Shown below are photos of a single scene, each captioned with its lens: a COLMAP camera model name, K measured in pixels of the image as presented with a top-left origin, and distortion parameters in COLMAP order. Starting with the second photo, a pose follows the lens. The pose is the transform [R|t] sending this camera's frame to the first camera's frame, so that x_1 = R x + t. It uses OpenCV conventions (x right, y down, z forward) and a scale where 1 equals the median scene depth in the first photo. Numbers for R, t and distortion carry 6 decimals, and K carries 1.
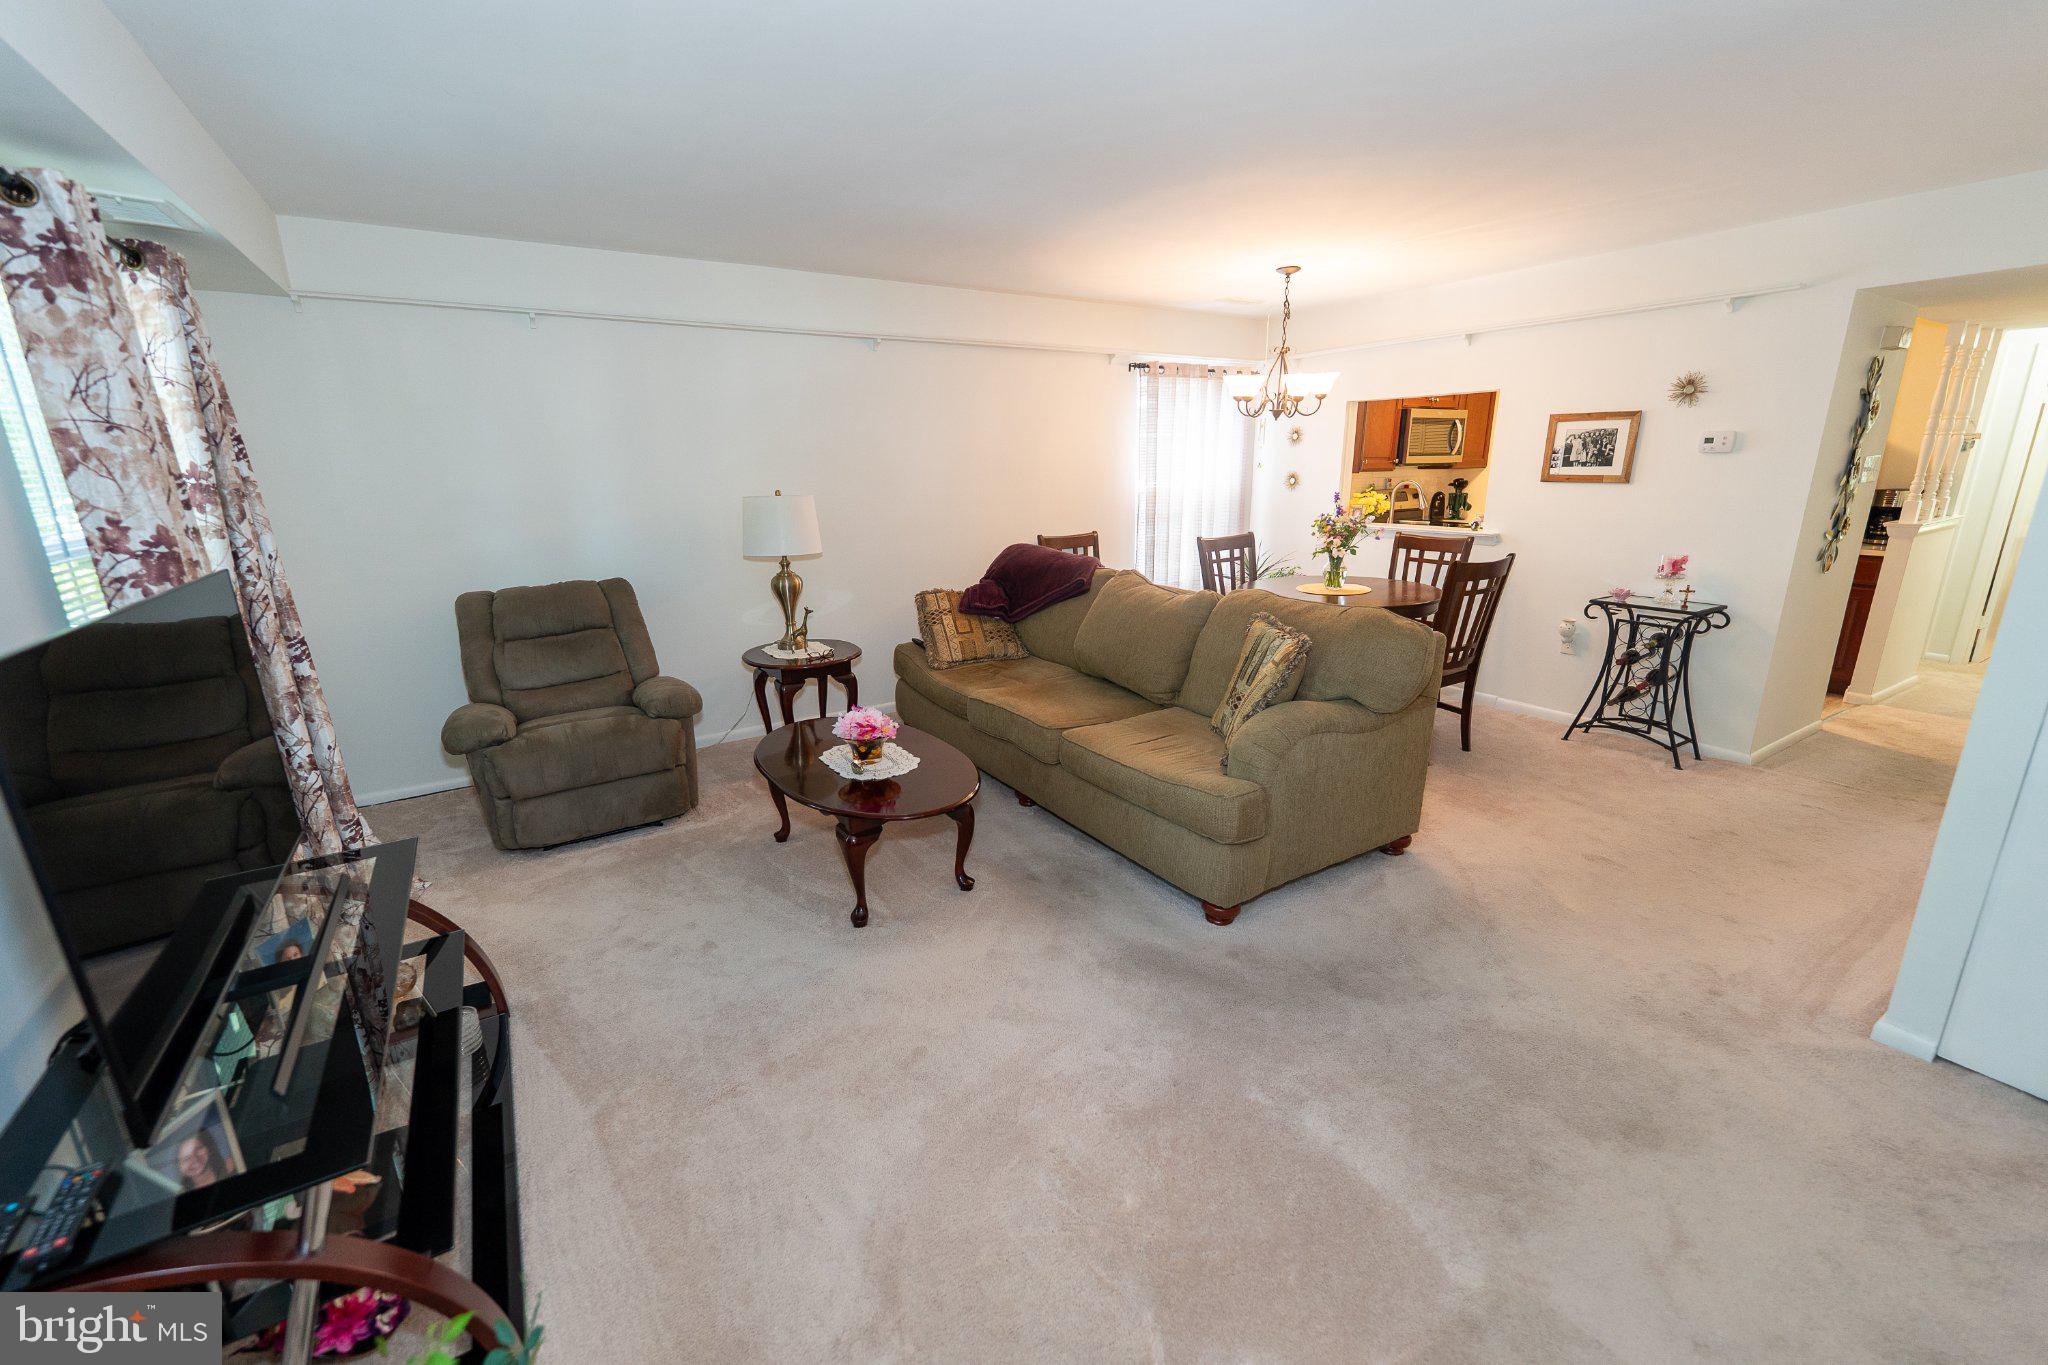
lens RADIAL K [[828.1, 0, 1017.5], [0, 828.1, 686.2], [0, 0, 1]] dist [-0.002328, -0.000245]
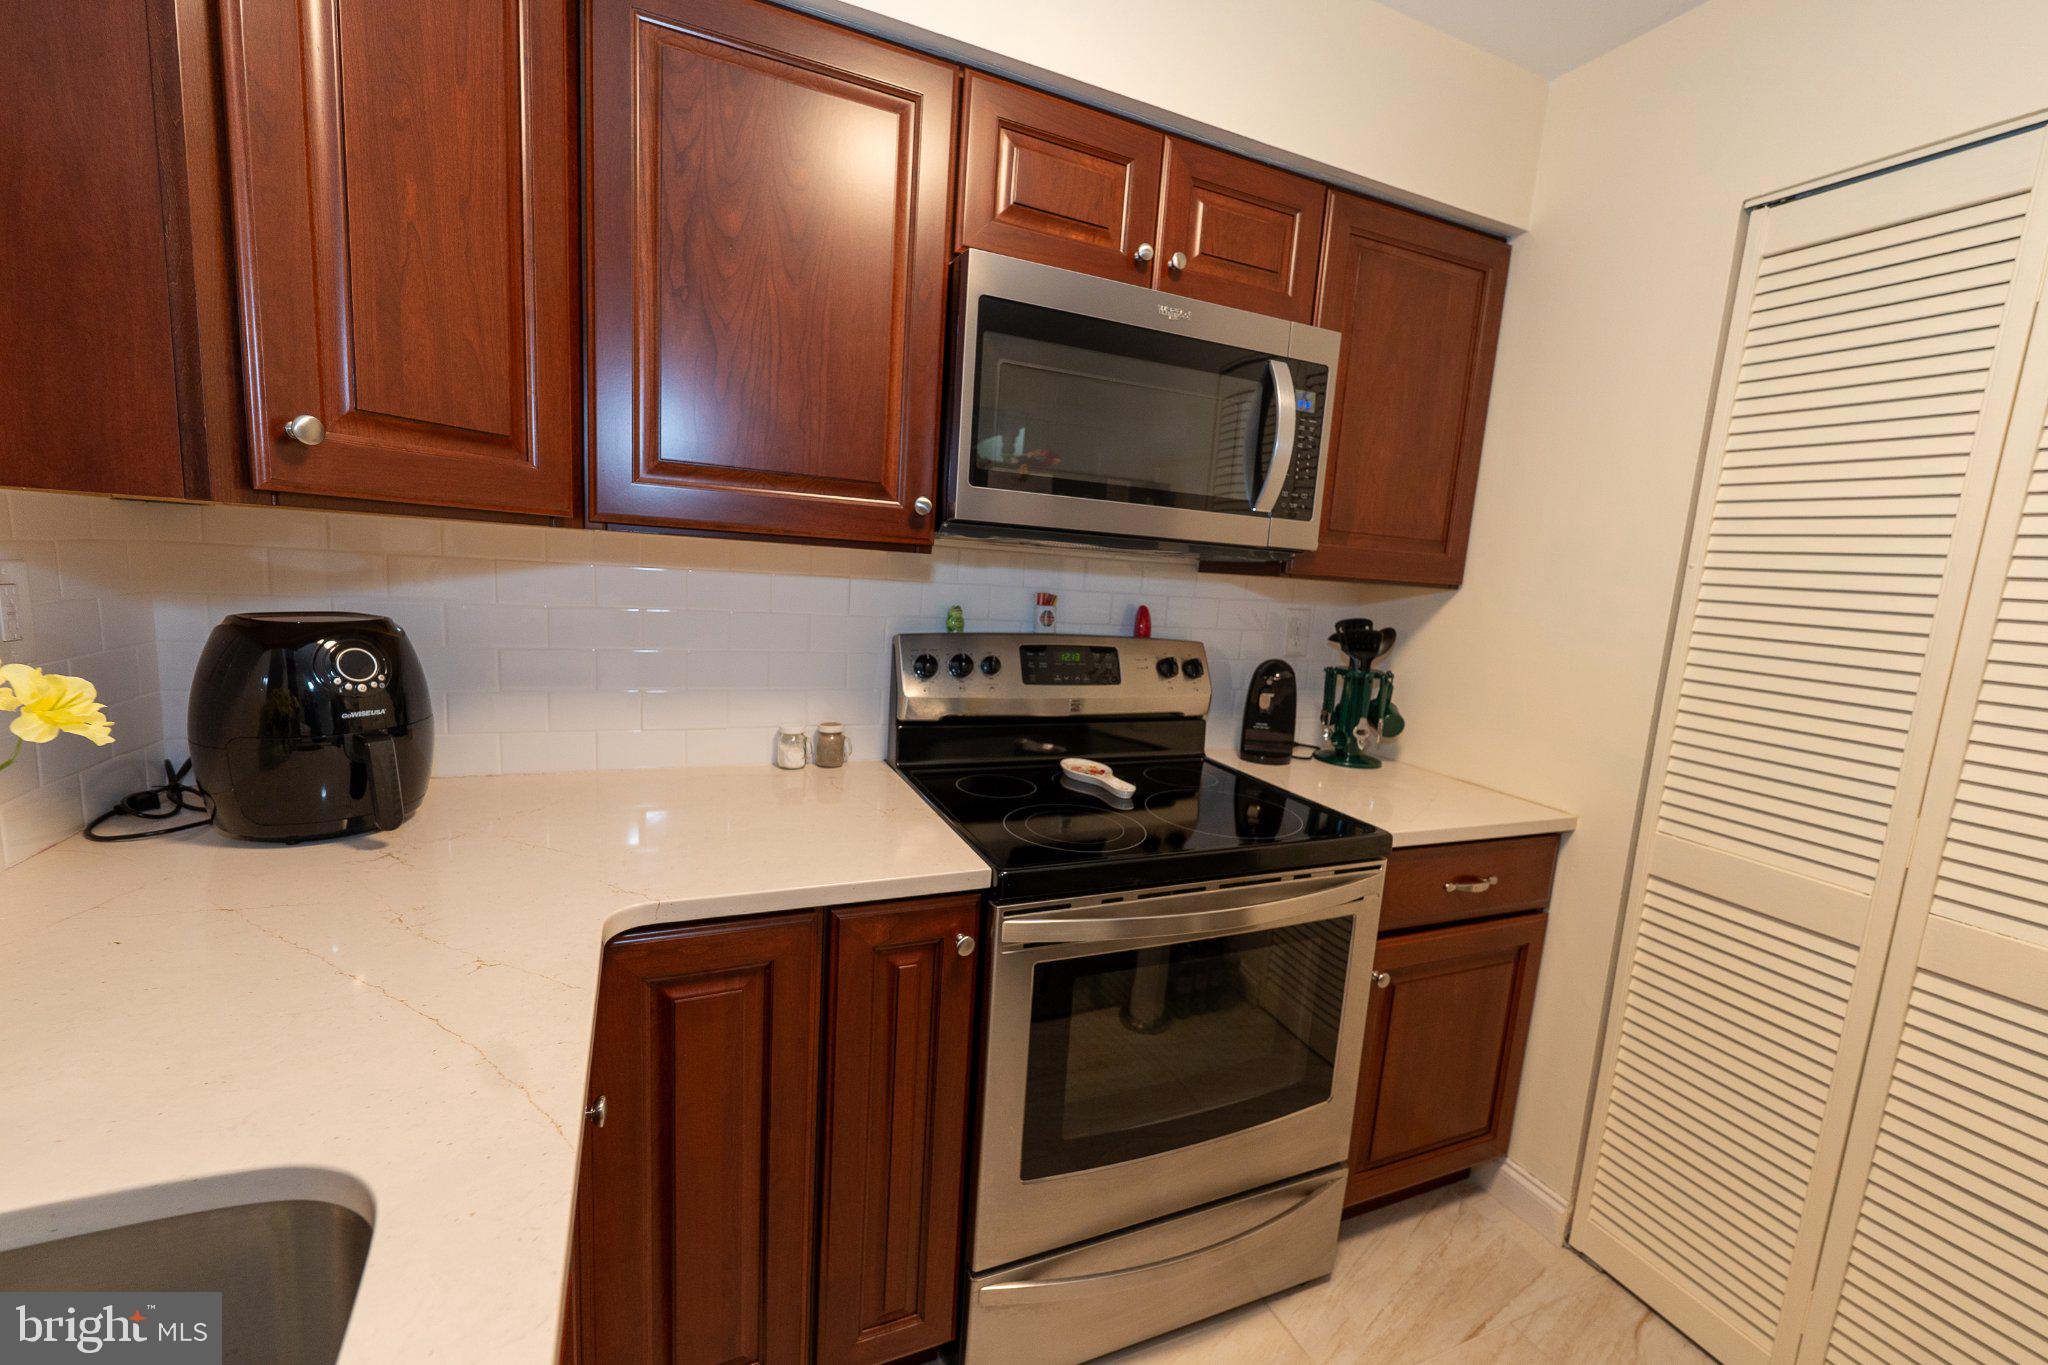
lens RADIAL K [[828.1, 0, 1017.6], [0, 828.1, 686.3], [0, 0, 1]] dist [-0.002328, -0.000245]
pose [[0.986188, 0.101891, -0.130582, 0.749580], [-0.117204, 0.986368, -0.115504, -0.299701], [0.117033, 0.129213, 0.984686, 1.170686]]
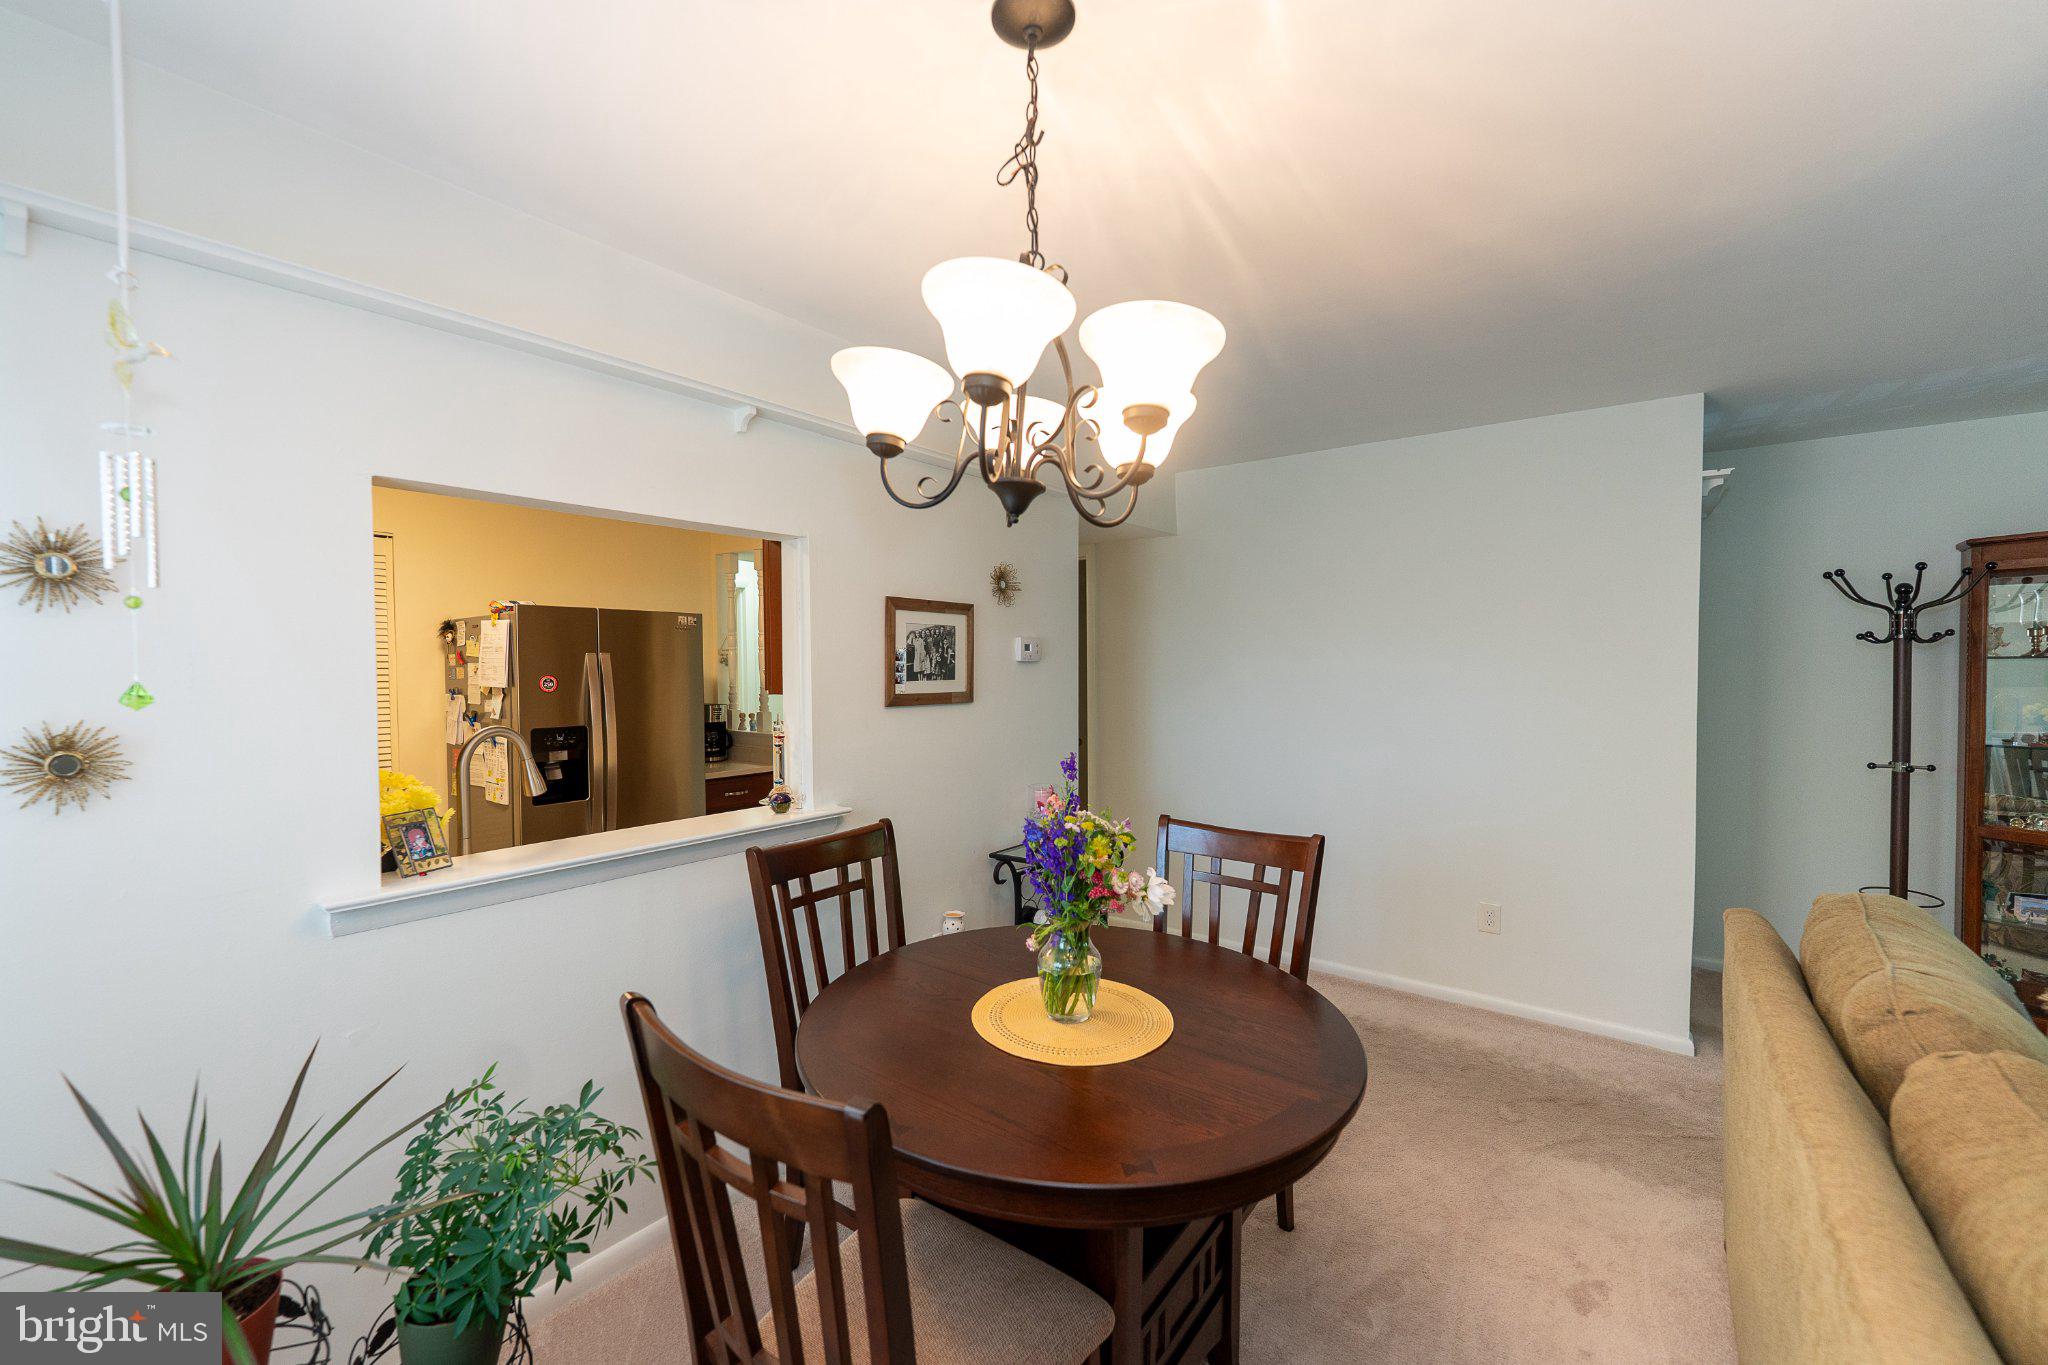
lens RADIAL K [[828.1, 0, 1026.8], [0, 828.1, 687.1], [0, 0, 1]] dist [-0.002328, -0.000245]
pose [[-0.361302, -0.011128, 0.932383, 0.057734], [0.253628, 0.961055, 0.109752, -0.301389], [-0.897292, 0.276132, -0.344409, 1.115626]]
